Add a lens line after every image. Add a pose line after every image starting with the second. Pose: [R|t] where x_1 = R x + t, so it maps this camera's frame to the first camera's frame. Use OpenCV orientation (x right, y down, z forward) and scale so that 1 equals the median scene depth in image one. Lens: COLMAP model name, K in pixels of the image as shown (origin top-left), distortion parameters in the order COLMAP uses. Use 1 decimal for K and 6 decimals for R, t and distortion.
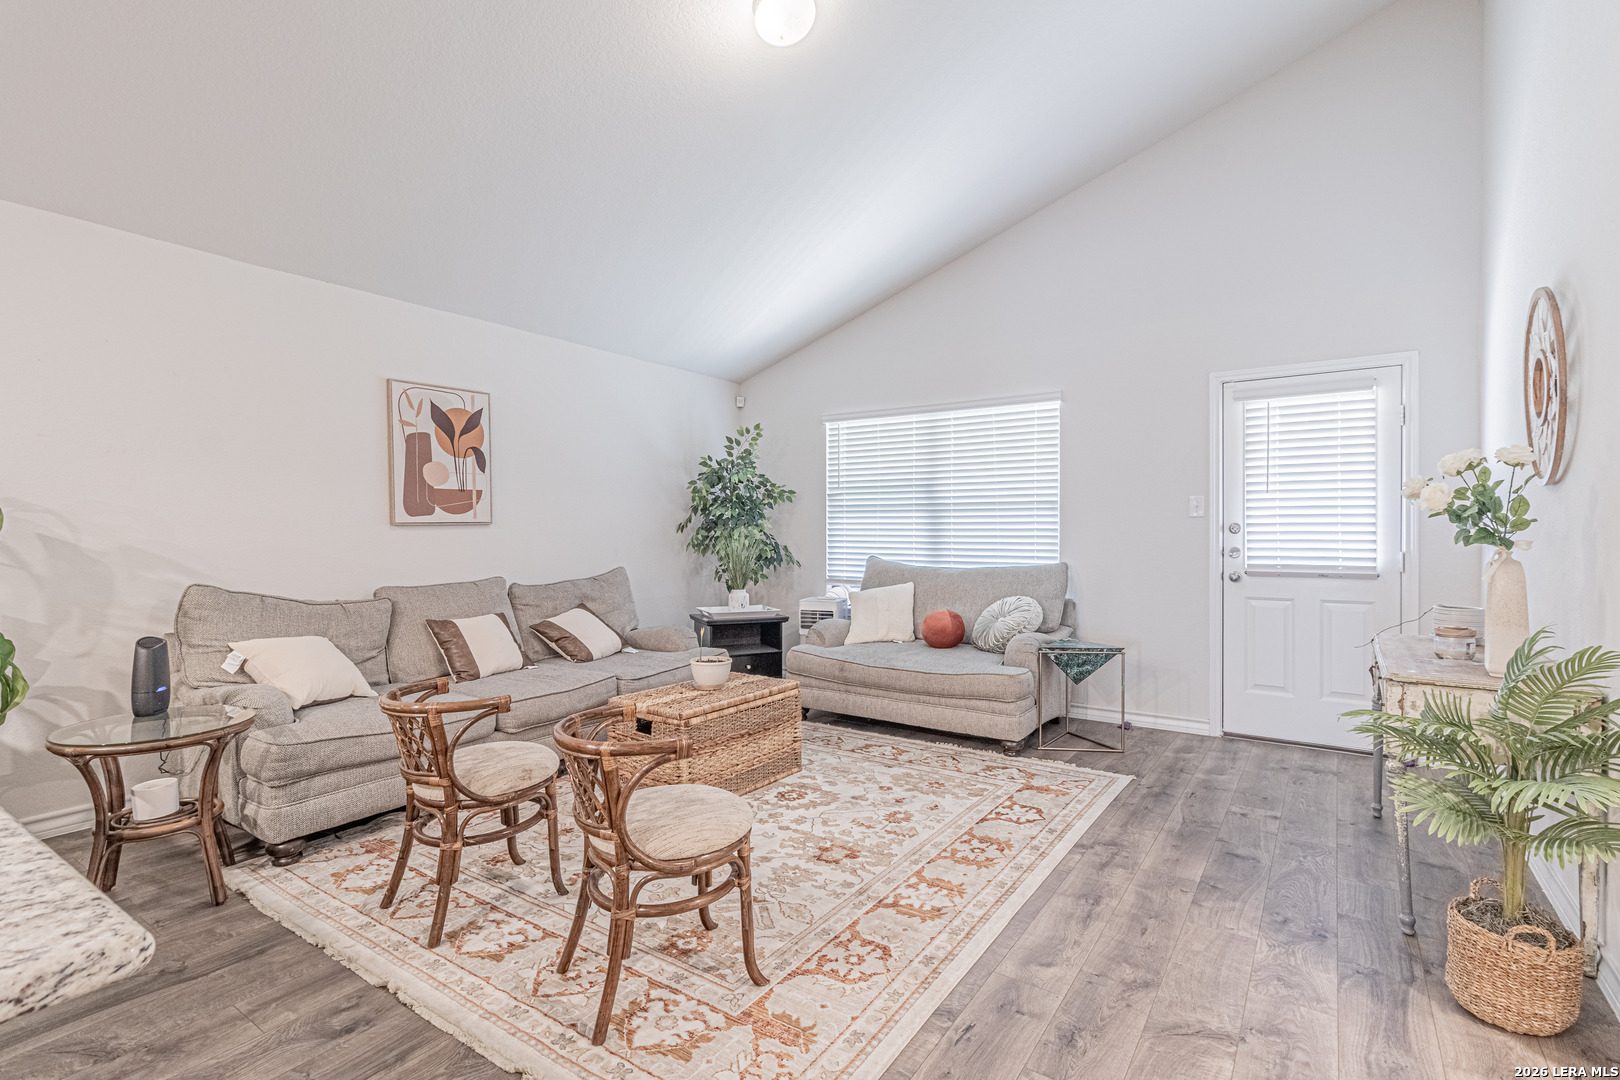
lens RADIAL K [[757.2, 0, 814.9], [0, 757.2, 535.2], [0, 0, 1]] dist [0.003715, 0.000792]
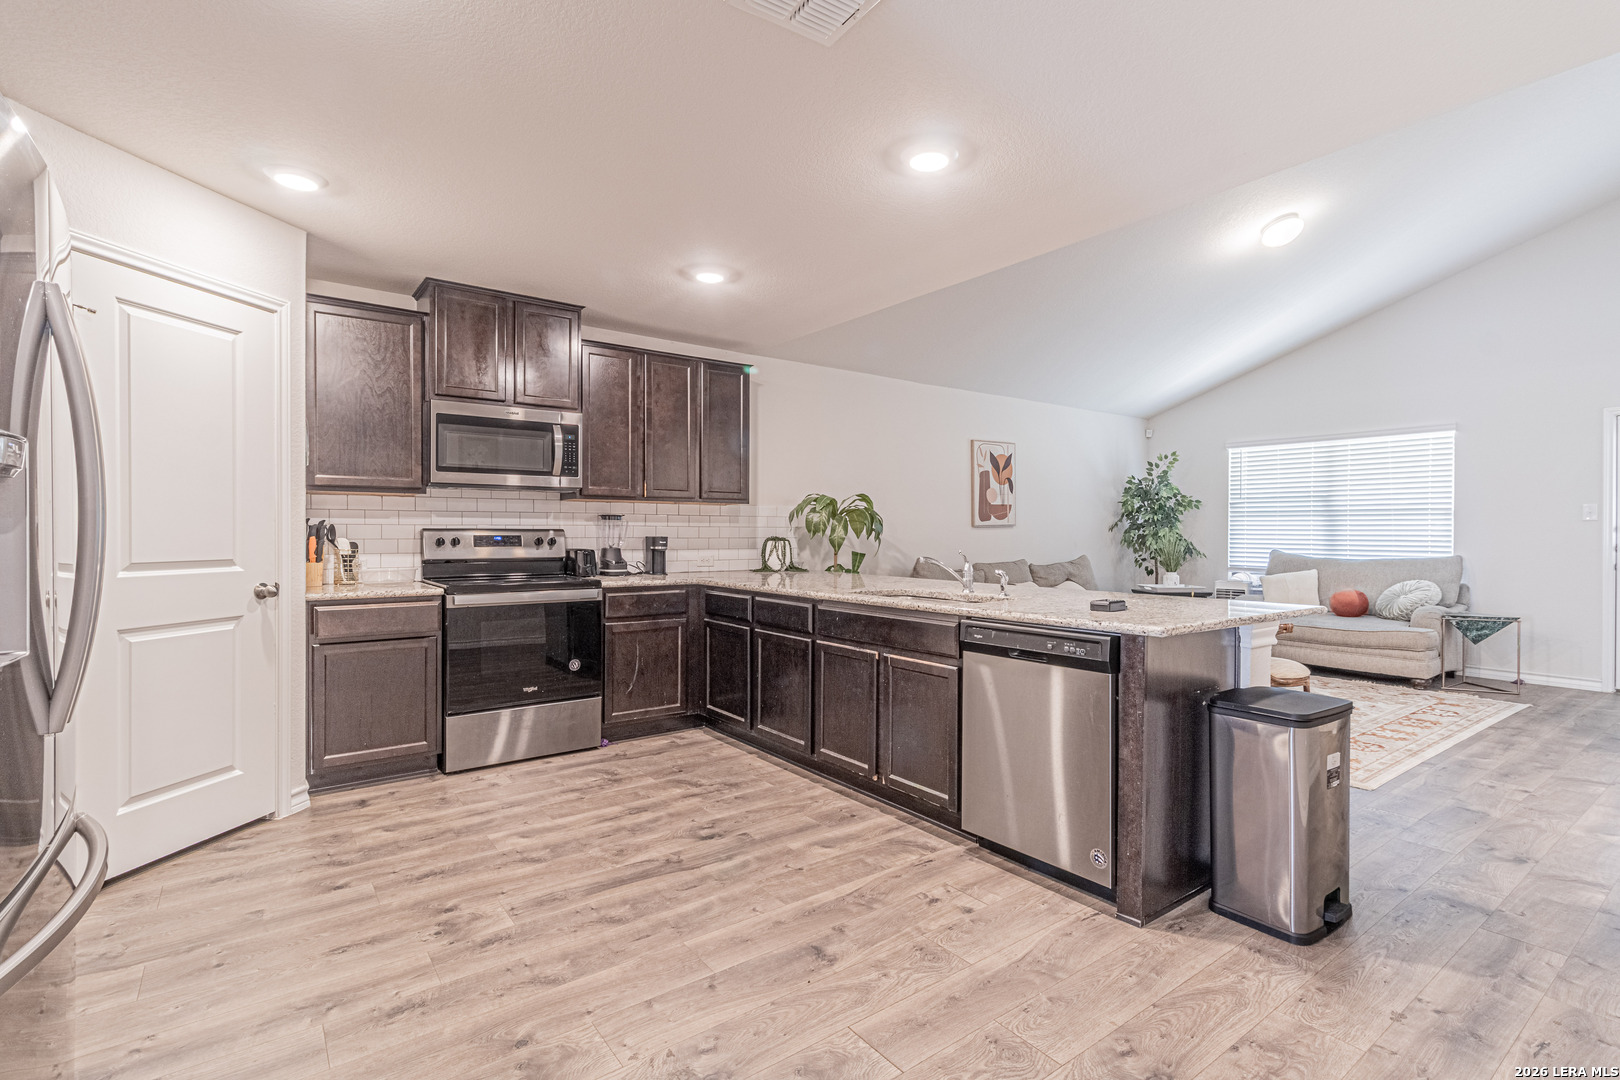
lens RADIAL K [[757.2, 0, 814.8], [0, 757.2, 537.1], [0, 0, 1]] dist [0.003715, 0.000792]
pose [[0.944816, 0.005242, -0.327559, -0.330053], [-0.004093, 0.999983, 0.004195, 0.003710], [0.327575, -0.002623, 0.944822, -0.678498]]
